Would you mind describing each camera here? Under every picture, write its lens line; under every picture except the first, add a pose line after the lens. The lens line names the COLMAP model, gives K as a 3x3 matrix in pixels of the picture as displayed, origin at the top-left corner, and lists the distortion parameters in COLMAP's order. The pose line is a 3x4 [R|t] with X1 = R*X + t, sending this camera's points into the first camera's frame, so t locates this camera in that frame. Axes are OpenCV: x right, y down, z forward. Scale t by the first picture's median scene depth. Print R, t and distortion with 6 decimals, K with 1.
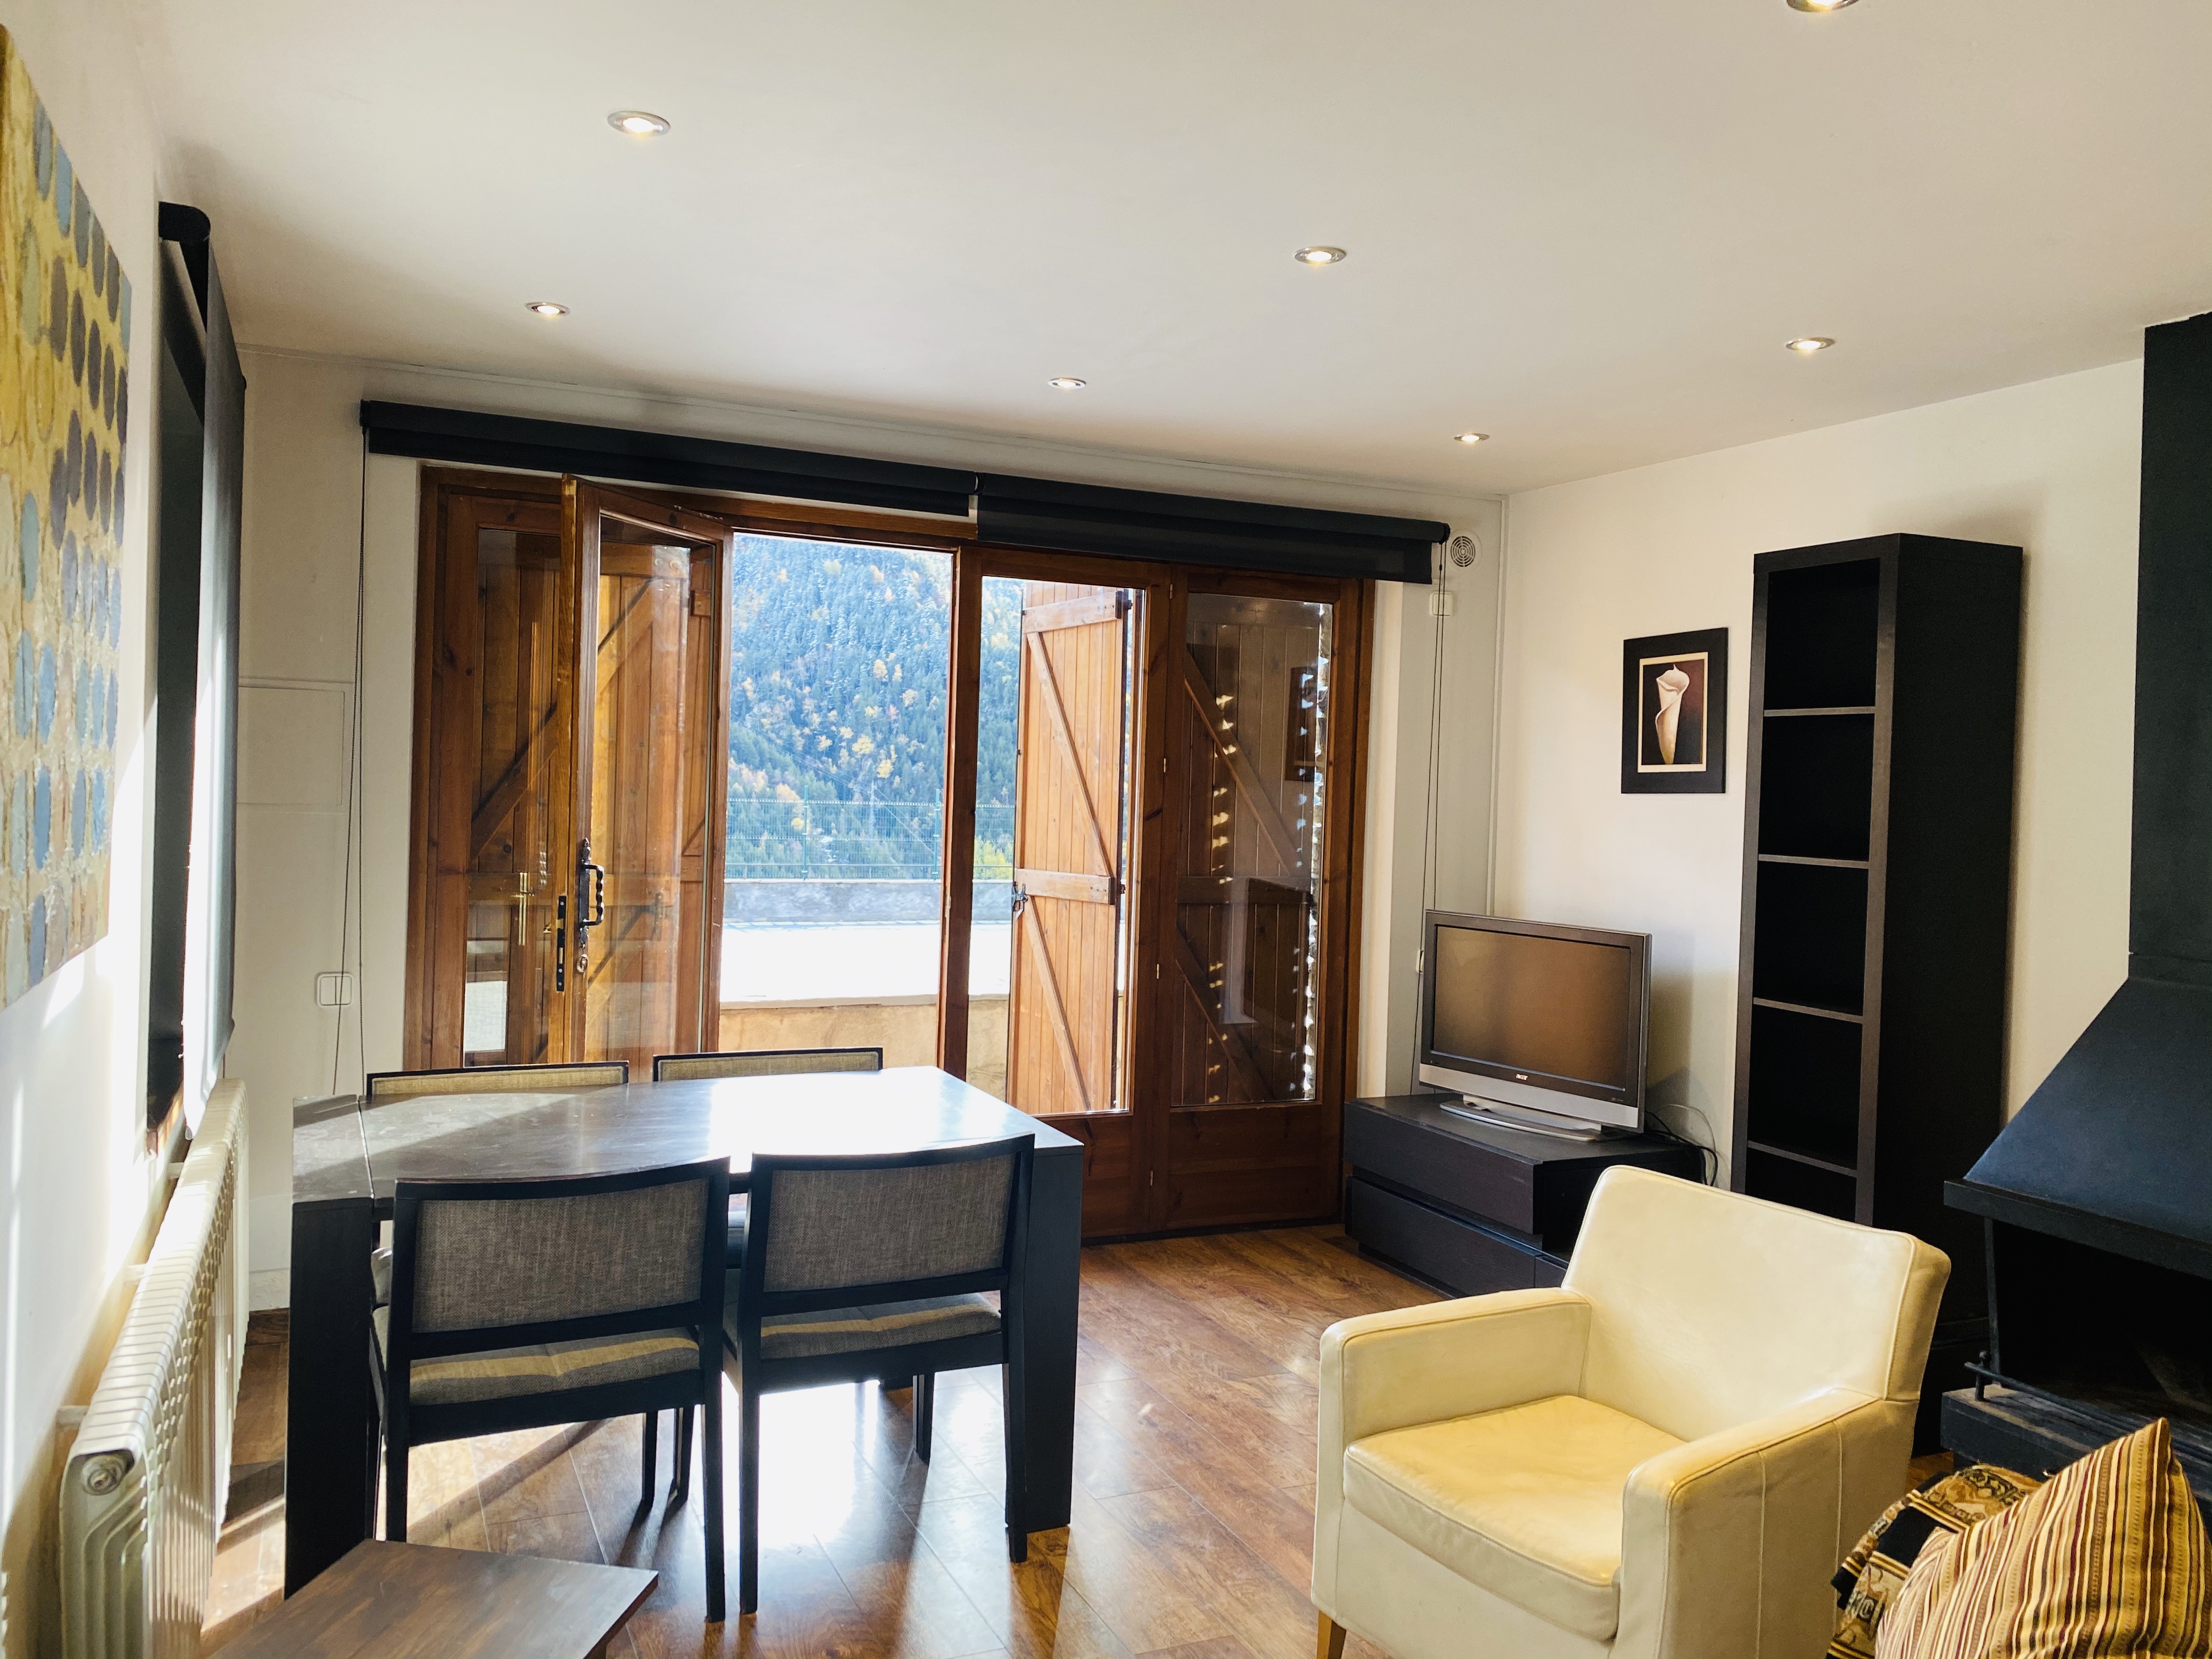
lens RADIAL K [[1616.7, 0, 1109.0], [0, 1616.7, 812.6], [0, 0, 1]] dist [0.040579, -0.062947]
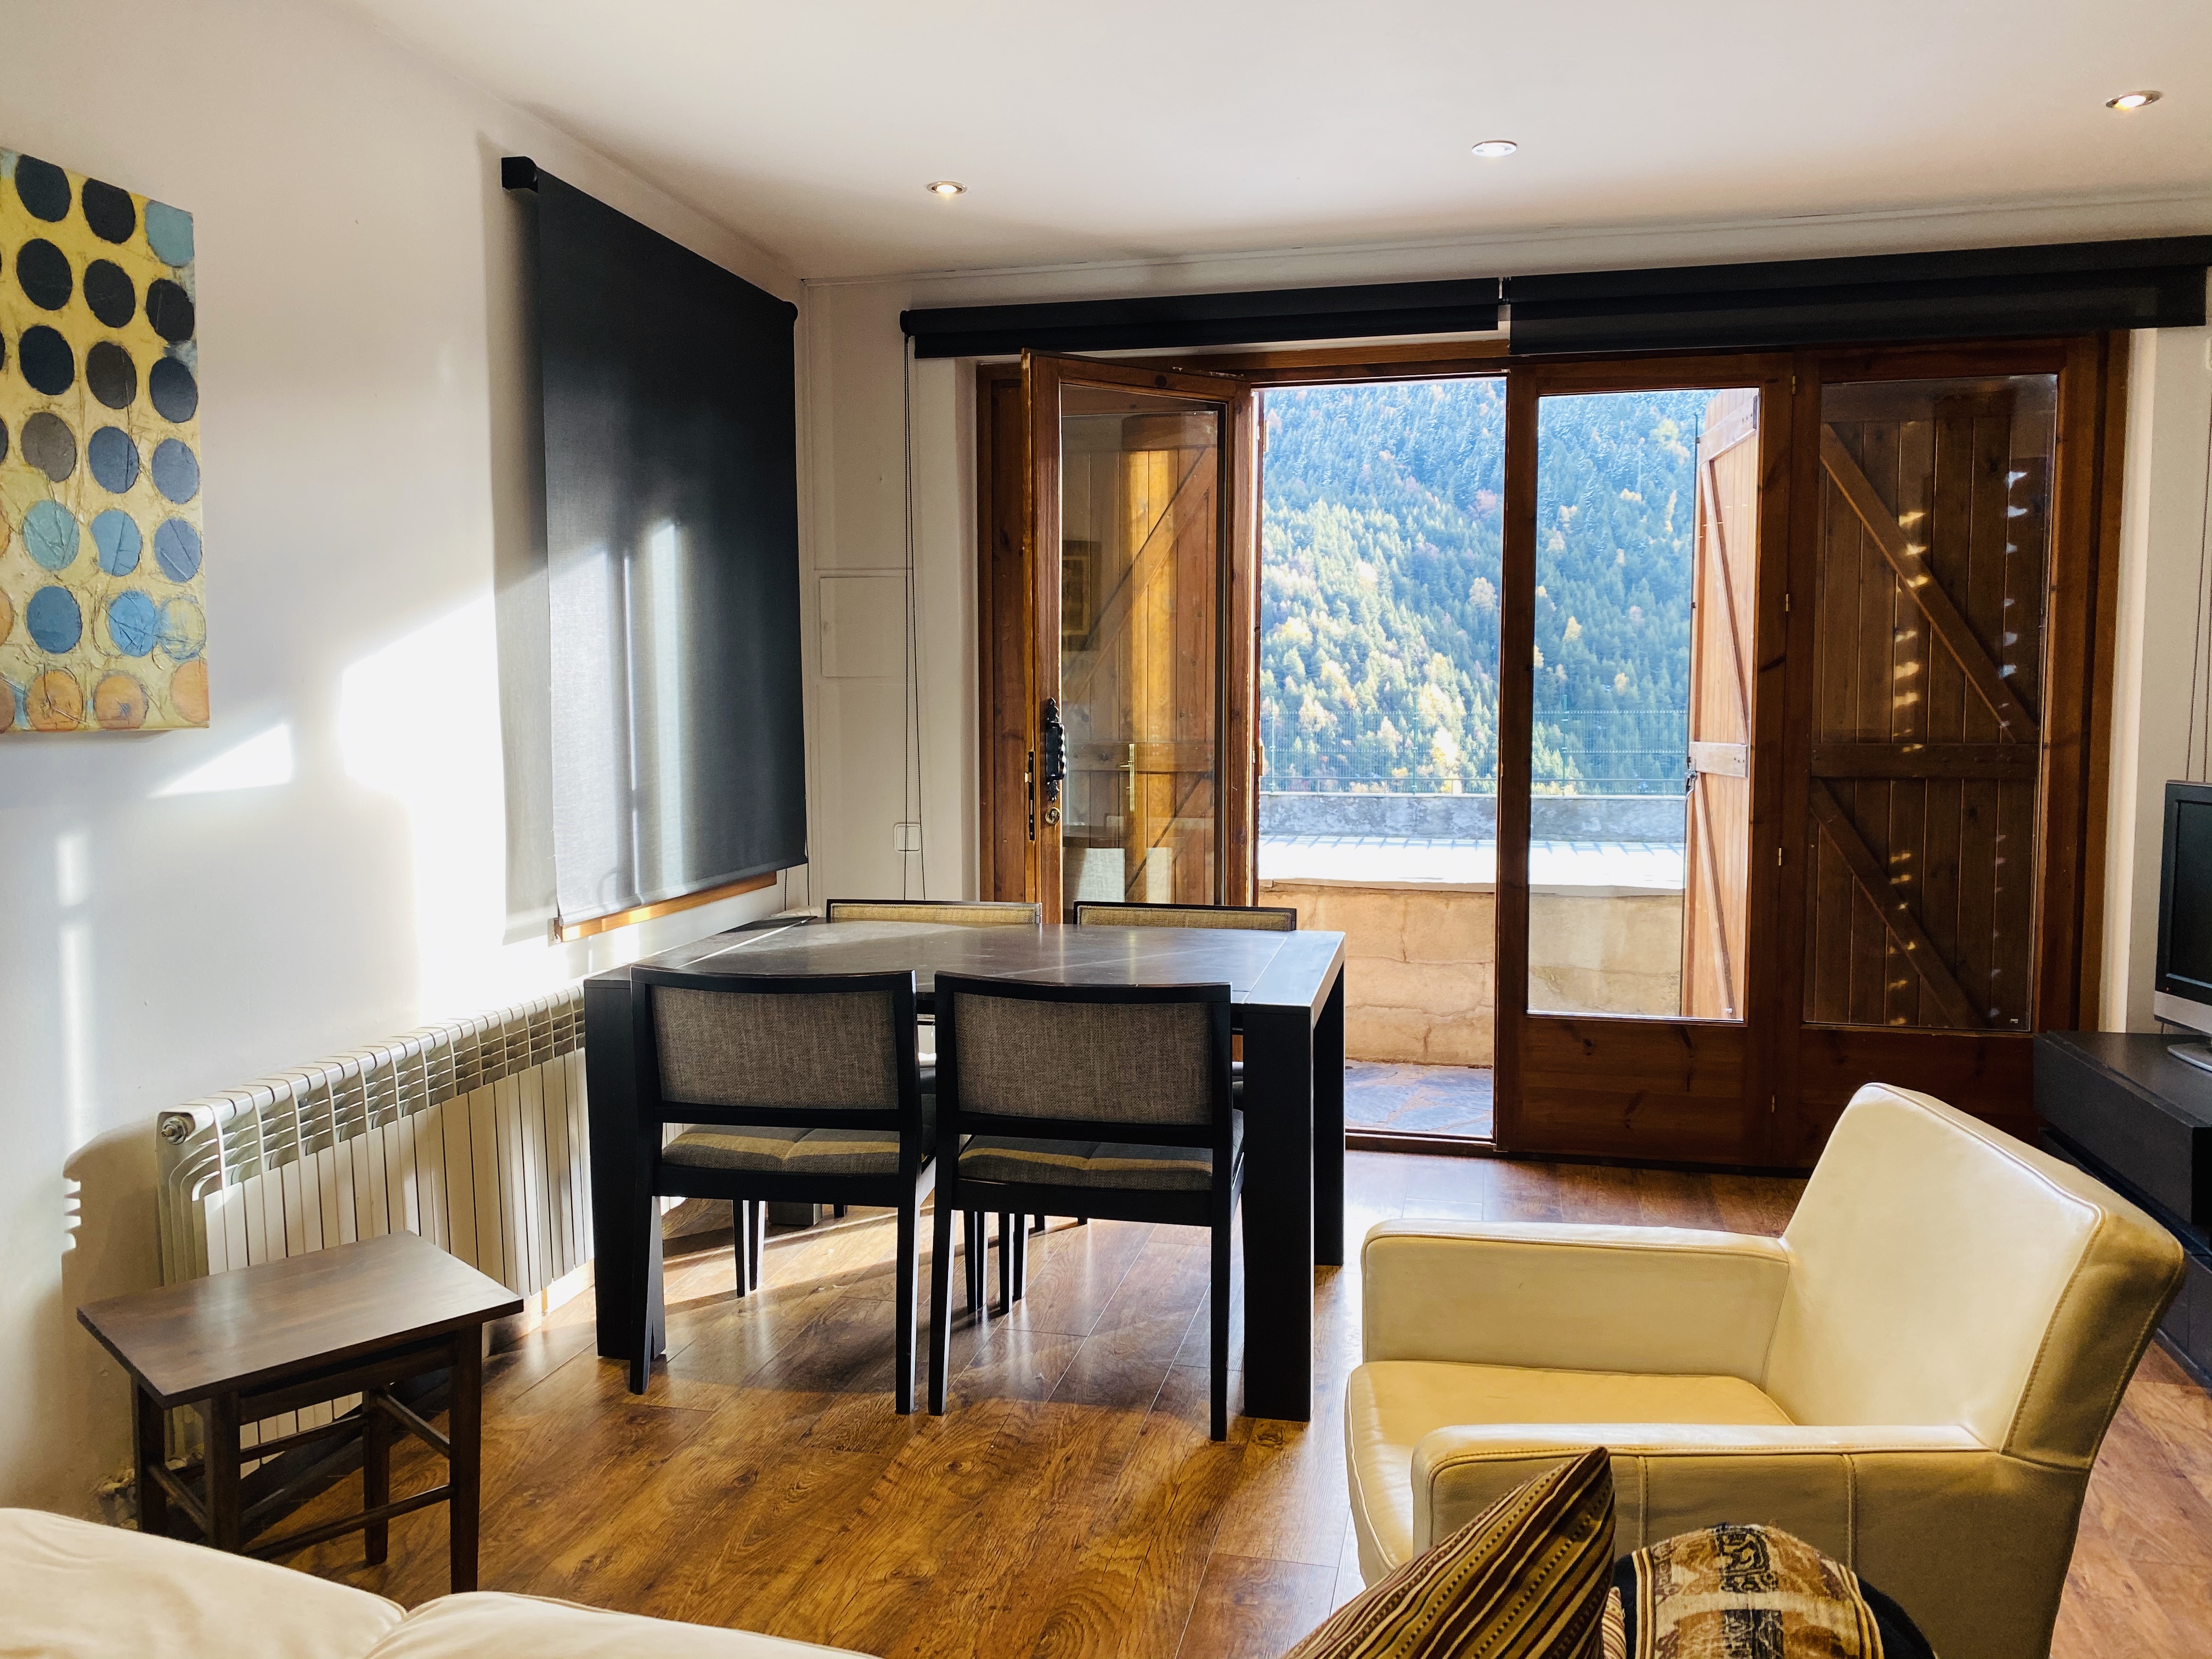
lens RADIAL K [[1629.3, 0, 1105.1], [0, 1629.3, 807.4], [0, 0, 1]] dist [0.119421, -0.159871]
pose [[0.806189, 0.011493, -0.591547, 0.335436], [0.016323, 0.998999, 0.041656, 0.043790], [0.591433, -0.043238, 0.805194, 0.161708]]
